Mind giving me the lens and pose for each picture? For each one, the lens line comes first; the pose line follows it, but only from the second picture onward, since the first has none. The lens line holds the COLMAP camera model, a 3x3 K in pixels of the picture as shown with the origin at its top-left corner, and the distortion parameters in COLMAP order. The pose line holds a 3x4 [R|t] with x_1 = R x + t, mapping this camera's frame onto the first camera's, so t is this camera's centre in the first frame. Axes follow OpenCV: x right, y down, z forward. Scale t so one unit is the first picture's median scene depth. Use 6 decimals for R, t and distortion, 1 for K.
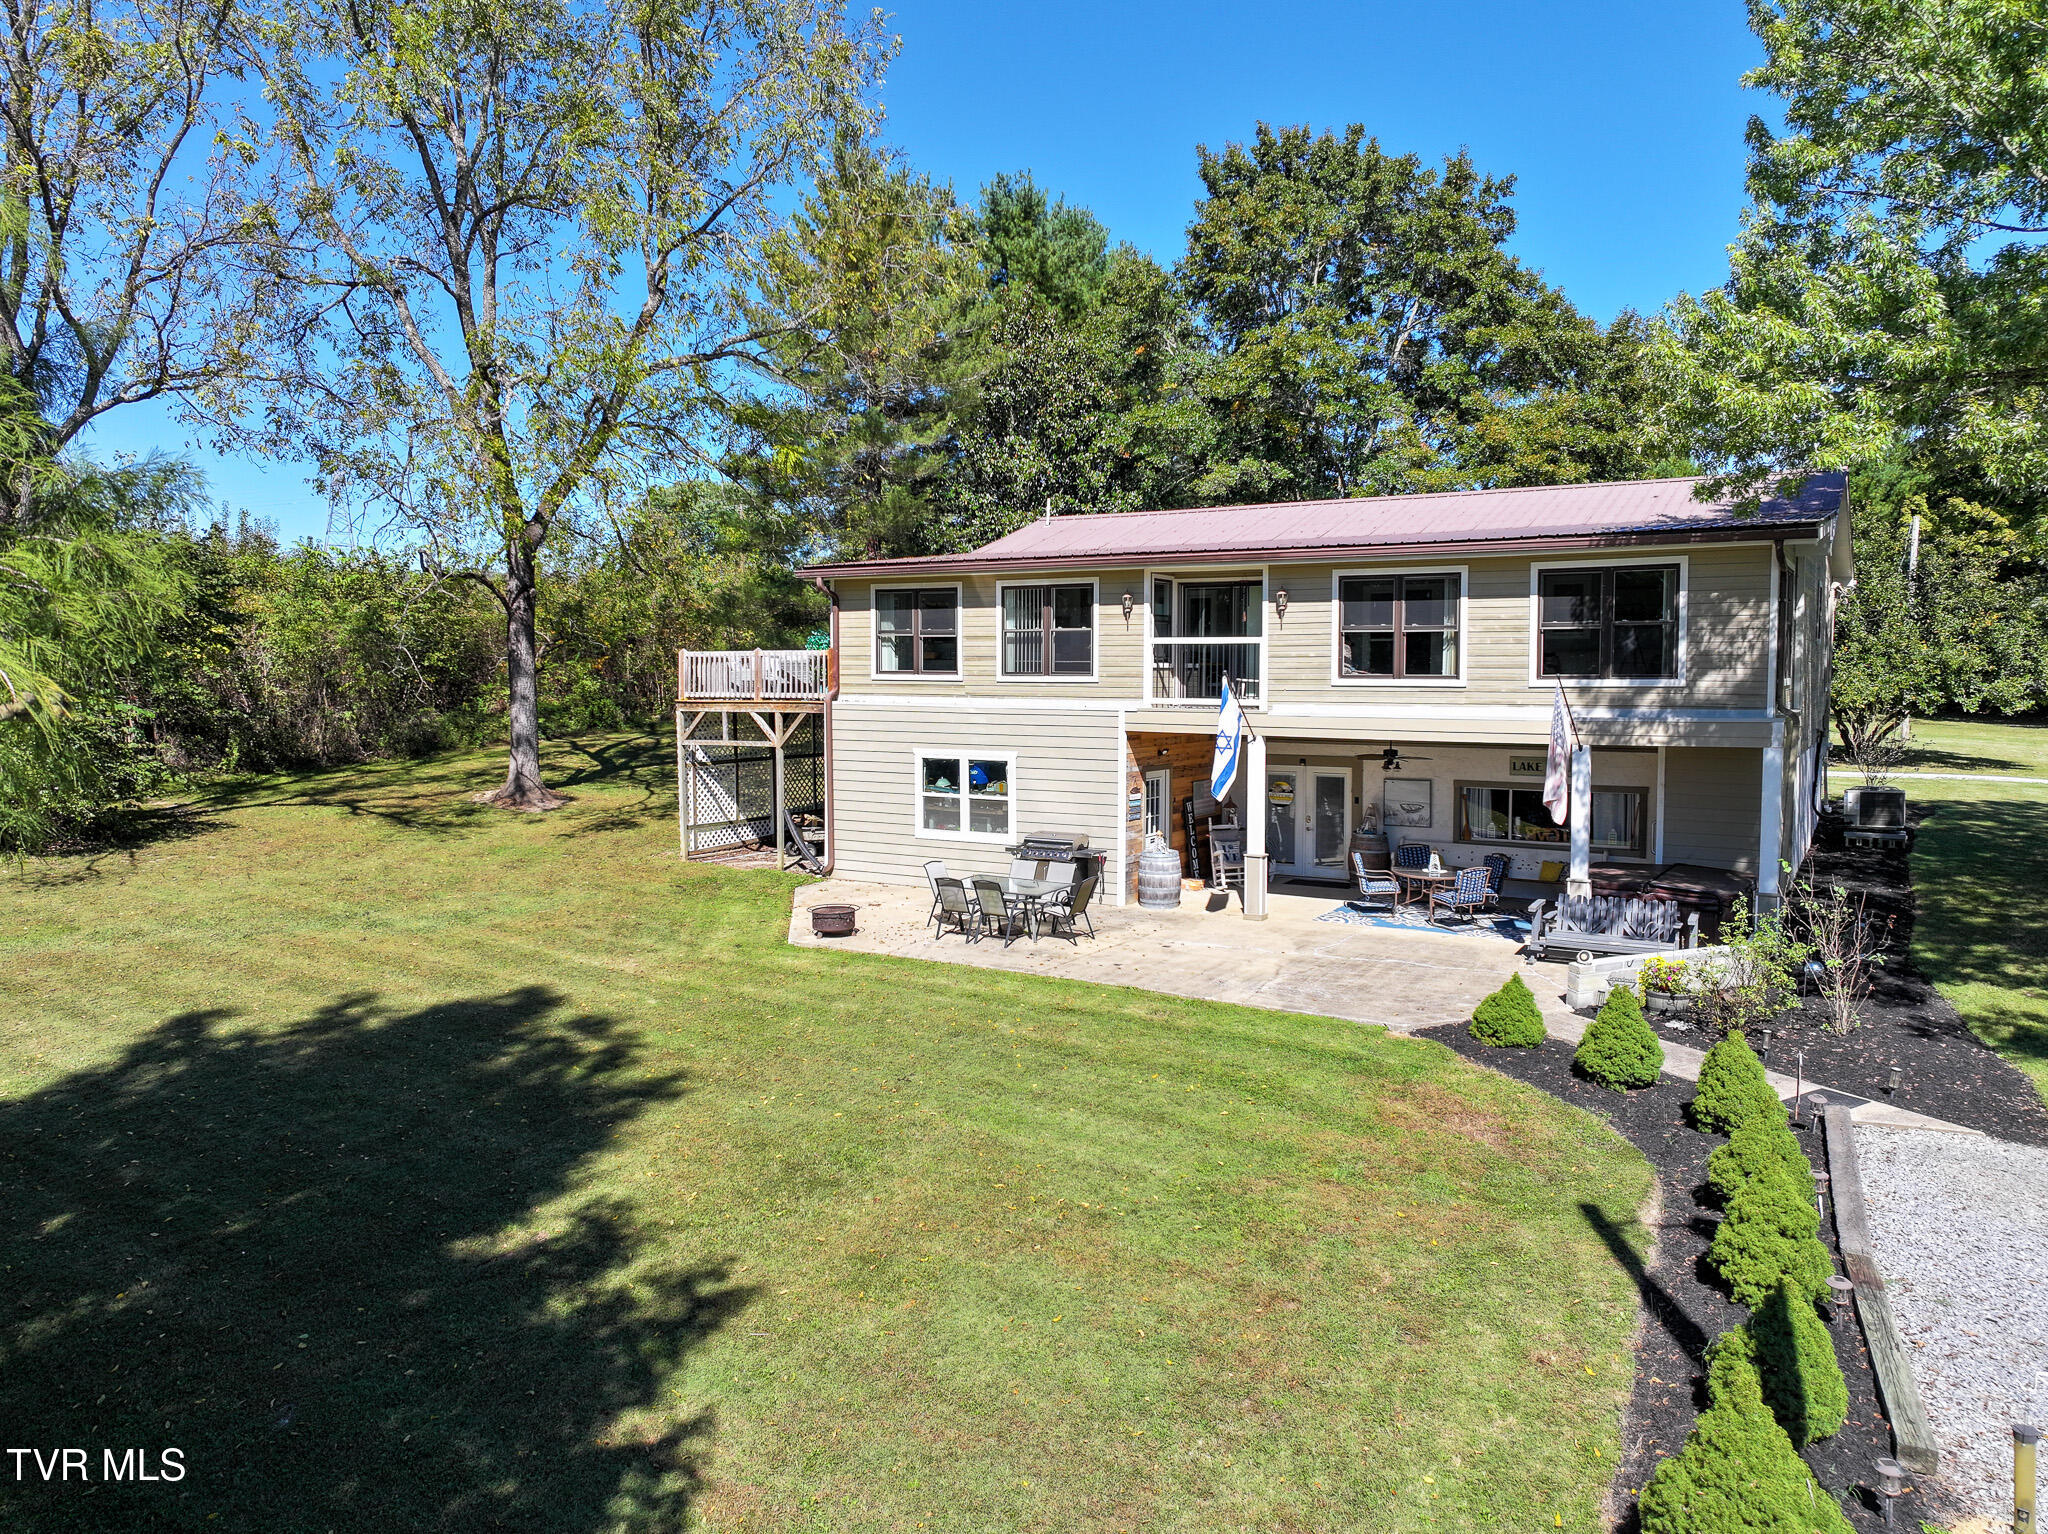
lens RADIAL K [[1438.6, 0, 1024.7], [0, 1438.6, 766.9], [0, 0, 1]] dist [0.006784, -0.001219]
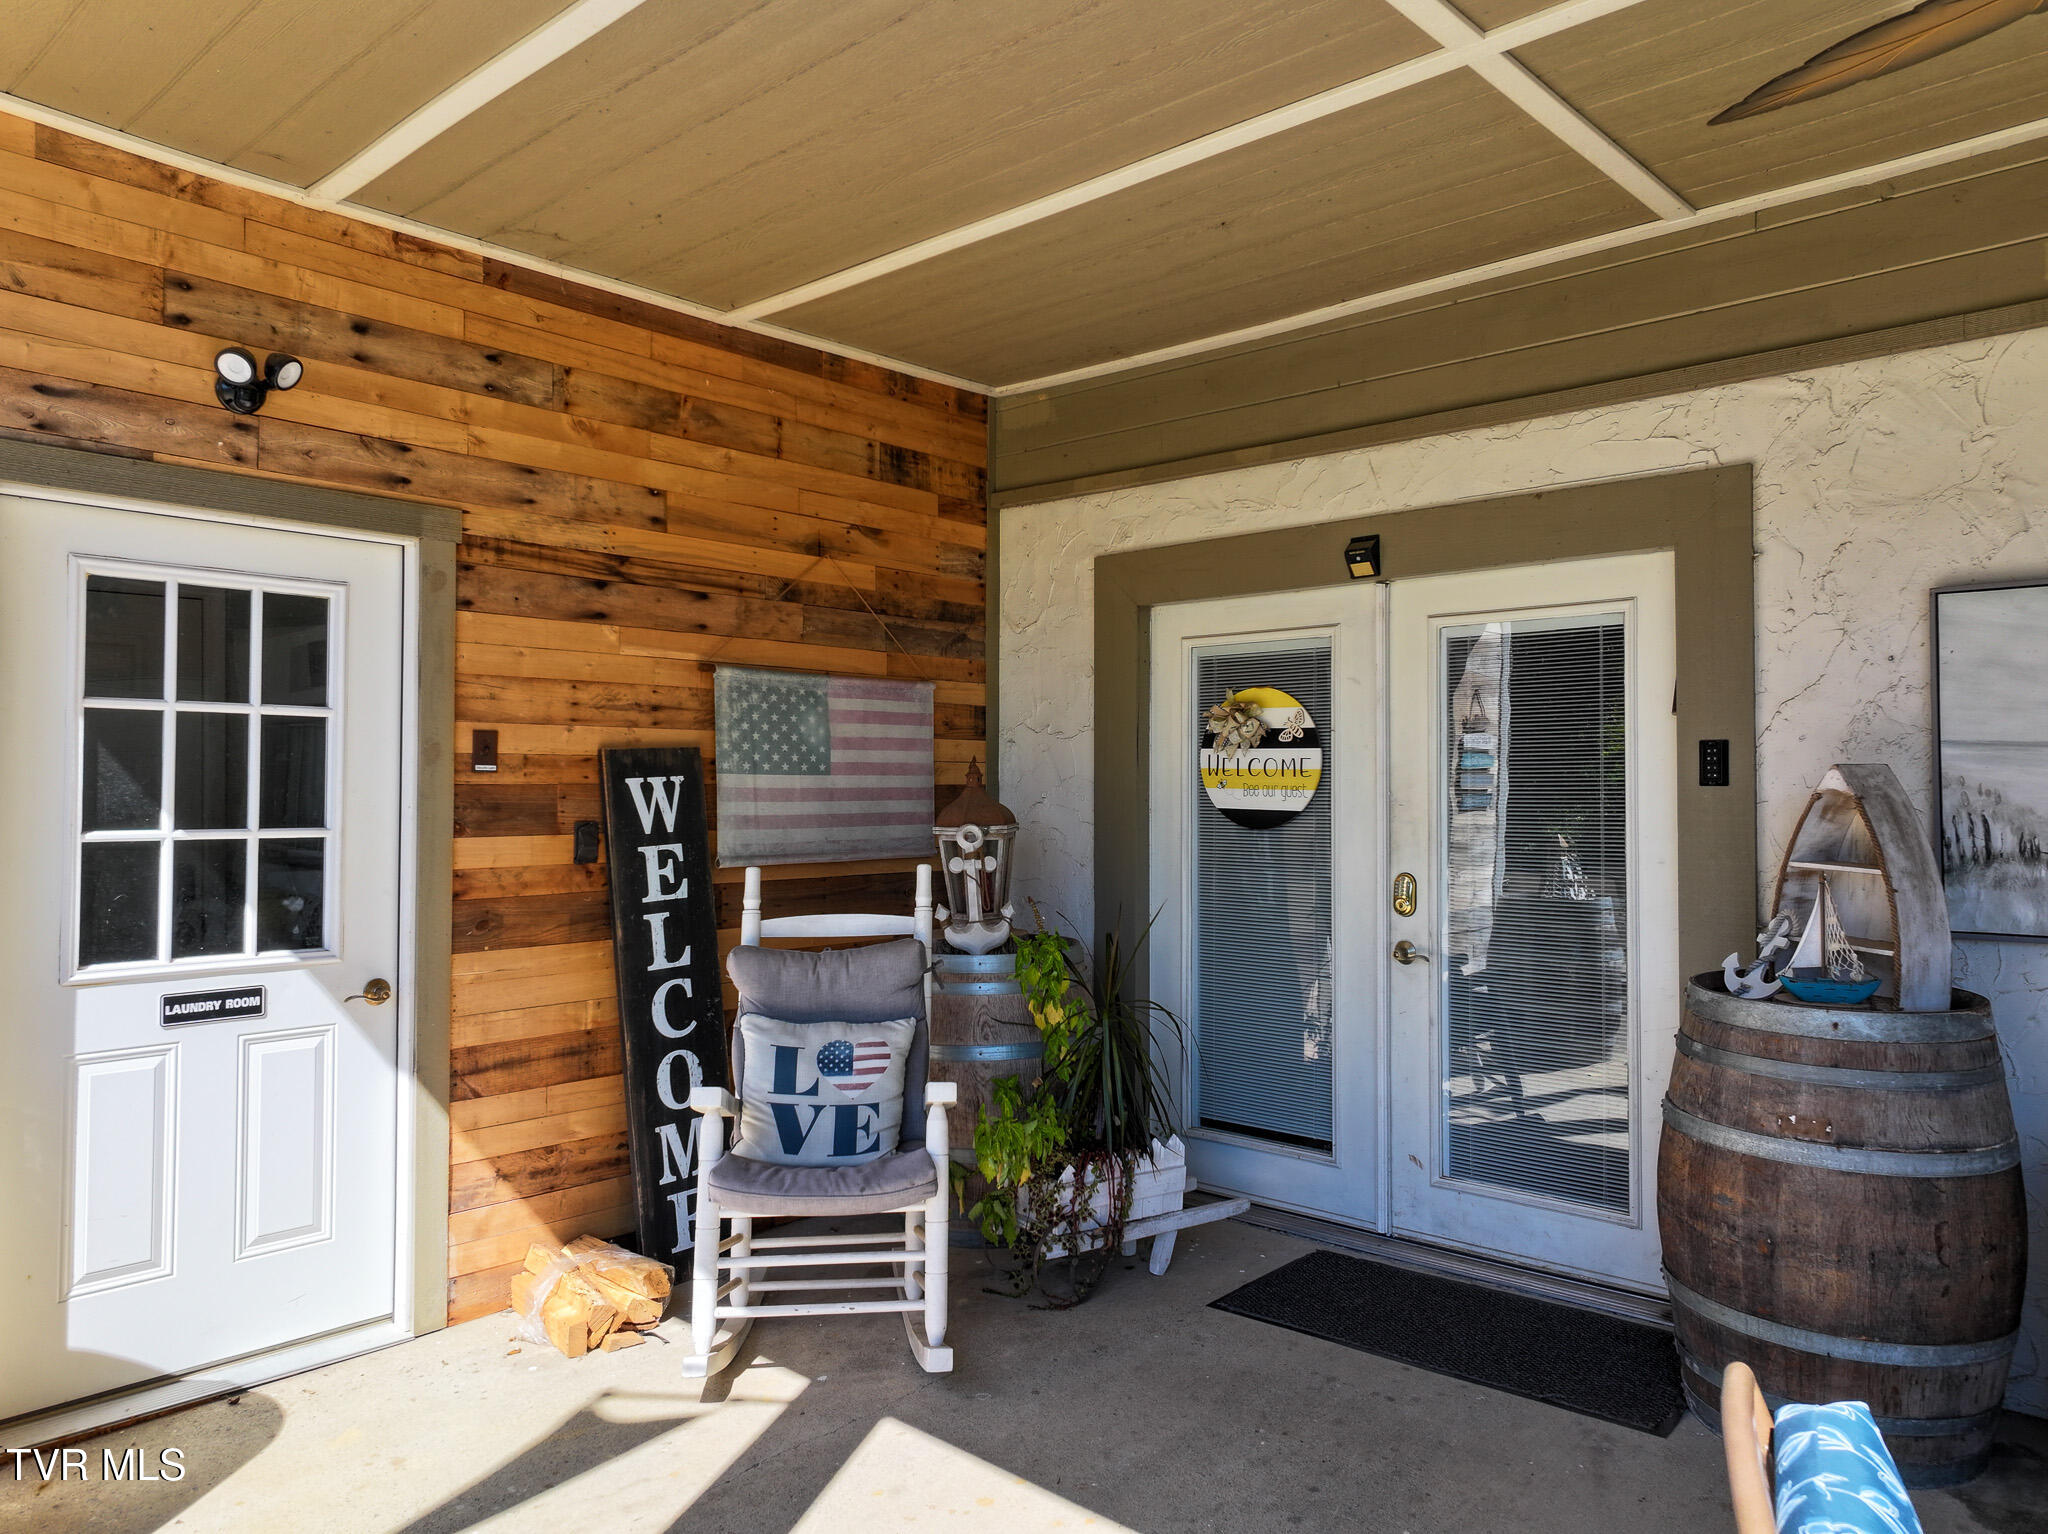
lens RADIAL K [[1438.6, 0, 1022.1], [0, 1438.6, 763.8], [0, 0, 1]] dist [0.006784, -0.001219]
pose [[0.975968, -0.002538, -0.217900, 0.194234], [-0.016982, 0.996006, -0.087661, 0.037194], [0.217252, 0.089255, 0.972026, 0.843749]]
